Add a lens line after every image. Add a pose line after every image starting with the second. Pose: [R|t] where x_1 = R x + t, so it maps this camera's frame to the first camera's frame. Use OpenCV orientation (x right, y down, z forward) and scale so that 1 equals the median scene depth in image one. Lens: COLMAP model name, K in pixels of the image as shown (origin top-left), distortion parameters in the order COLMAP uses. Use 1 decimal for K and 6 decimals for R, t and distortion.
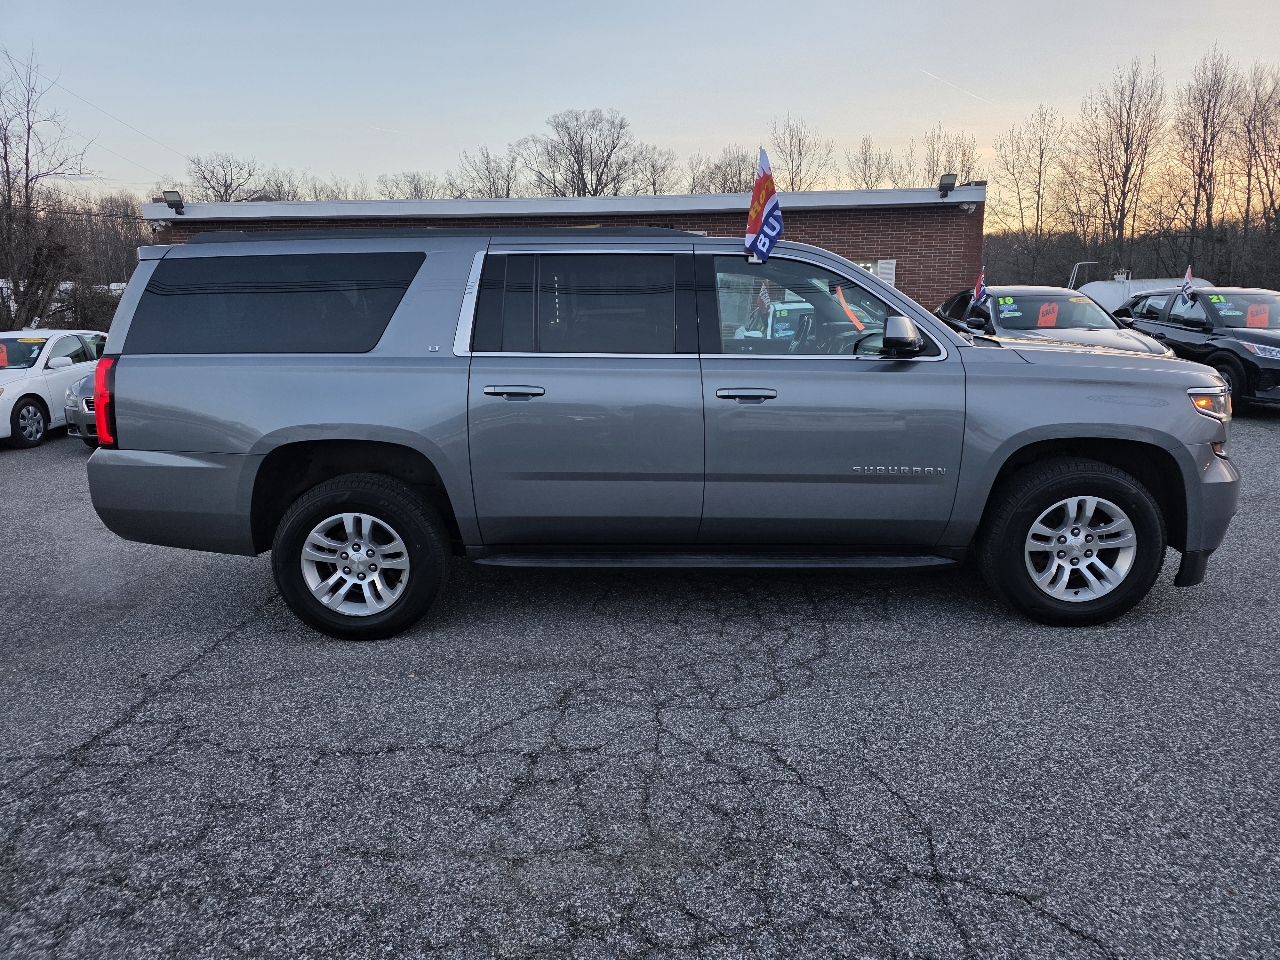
lens RADIAL K [[859.6, 0, 640.7], [0, 859.6, 487.9], [0, 0, 1]] dist [0.057632, -0.044587]
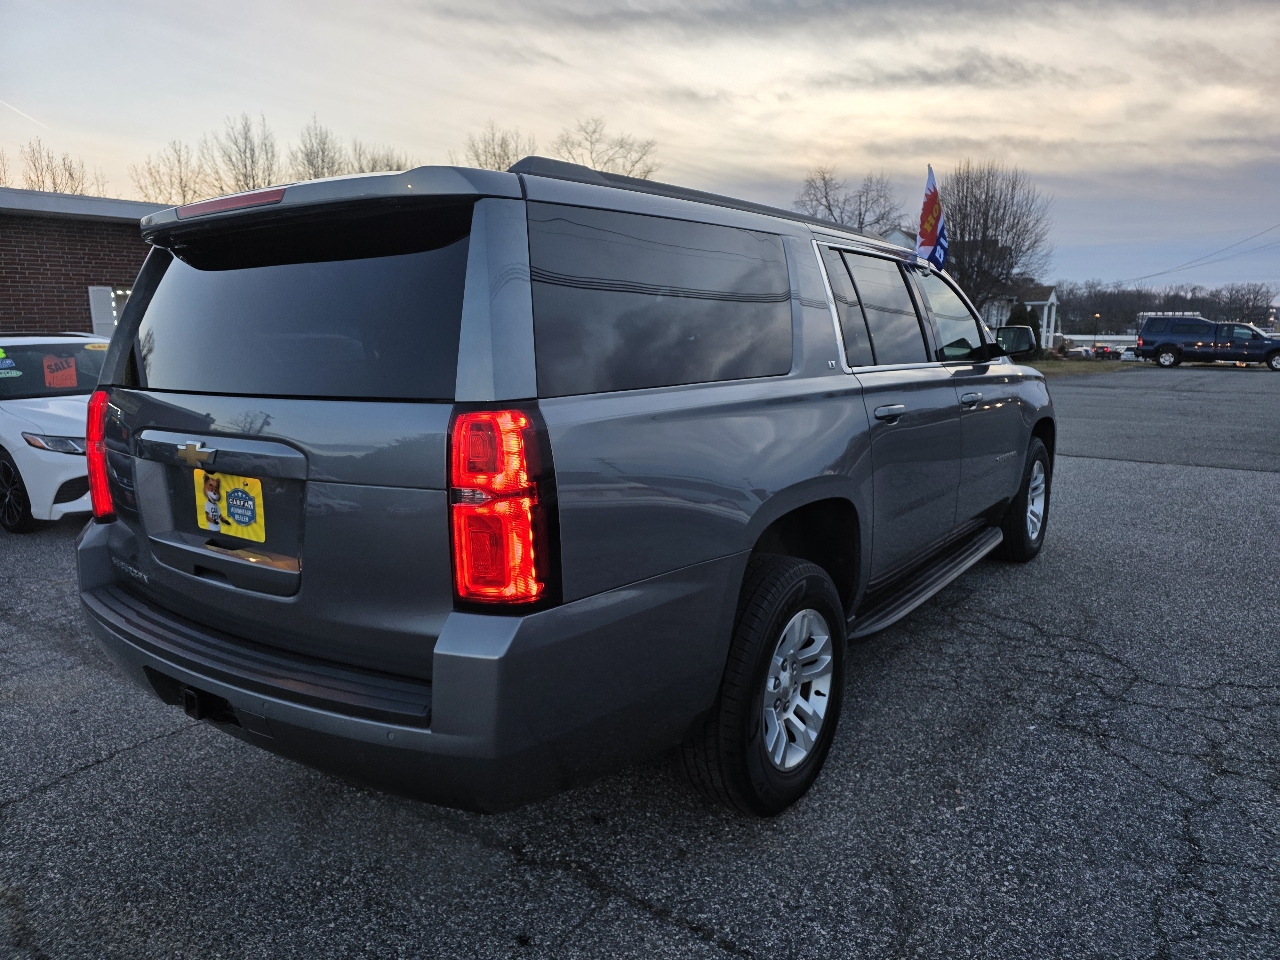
lens RADIAL K [[859.6, 0, 653.2], [0, 859.6, 490.7], [0, 0, 1]] dist [0.057632, -0.044587]
pose [[0.566016, -0.142460, 0.811992, -0.924071], [0.179317, 0.982649, 0.047404, -0.114956], [-0.804656, 0.118772, 0.581741, 0.689242]]
